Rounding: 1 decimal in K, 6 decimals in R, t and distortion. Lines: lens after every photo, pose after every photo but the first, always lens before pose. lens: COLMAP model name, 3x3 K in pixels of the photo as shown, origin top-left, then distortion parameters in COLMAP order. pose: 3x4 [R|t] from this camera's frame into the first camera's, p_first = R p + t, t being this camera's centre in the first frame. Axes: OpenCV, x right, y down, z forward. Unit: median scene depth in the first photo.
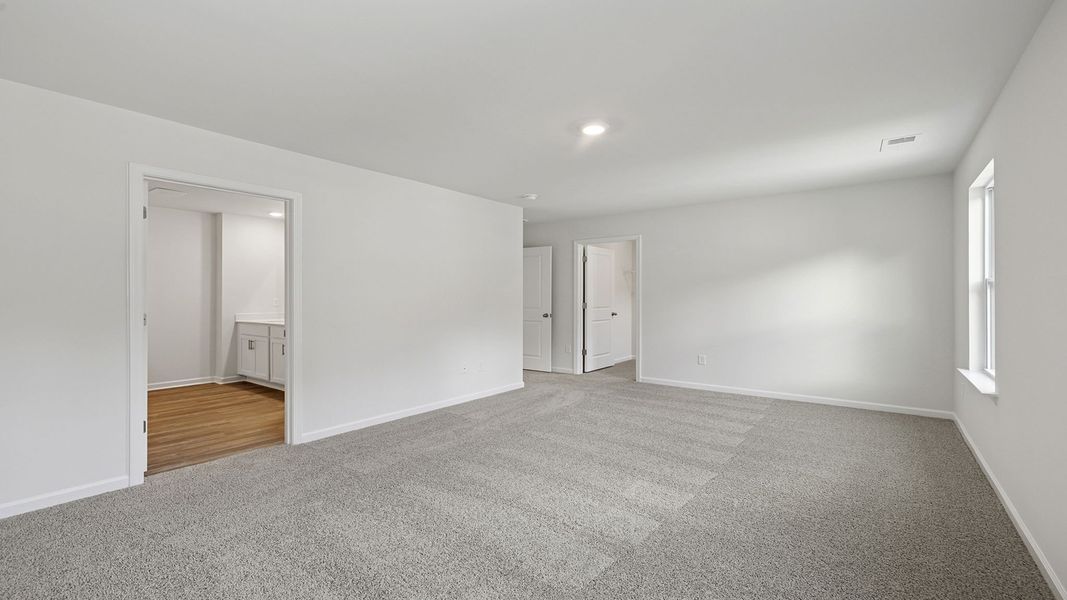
lens RADIAL K [[454.3, 0, 533.8], [0, 454.3, 296.5], [0, 0, 1]] dist [0.001461, 0.000375]
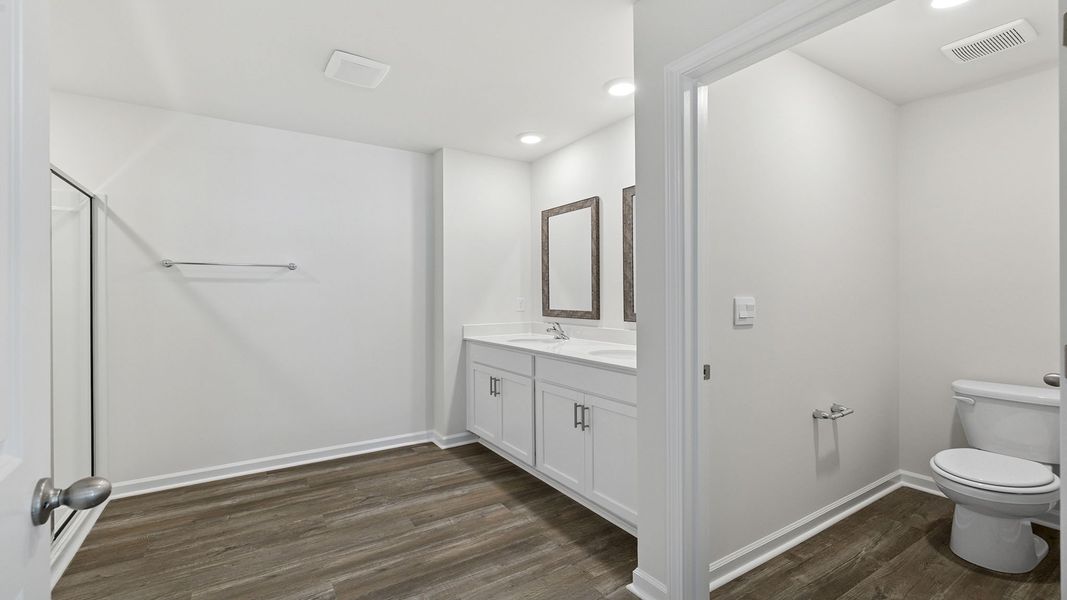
lens RADIAL K [[454.3, 0, 533.8], [0, 454.3, 296.5], [0, 0, 1]] dist [0.001461, 0.000375]
pose [[0.941460, -0.003612, -0.337105, -0.386278], [0.005107, 0.999981, 0.003546, 0.000378], [0.337085, -0.005060, 0.941460, 0.500024]]
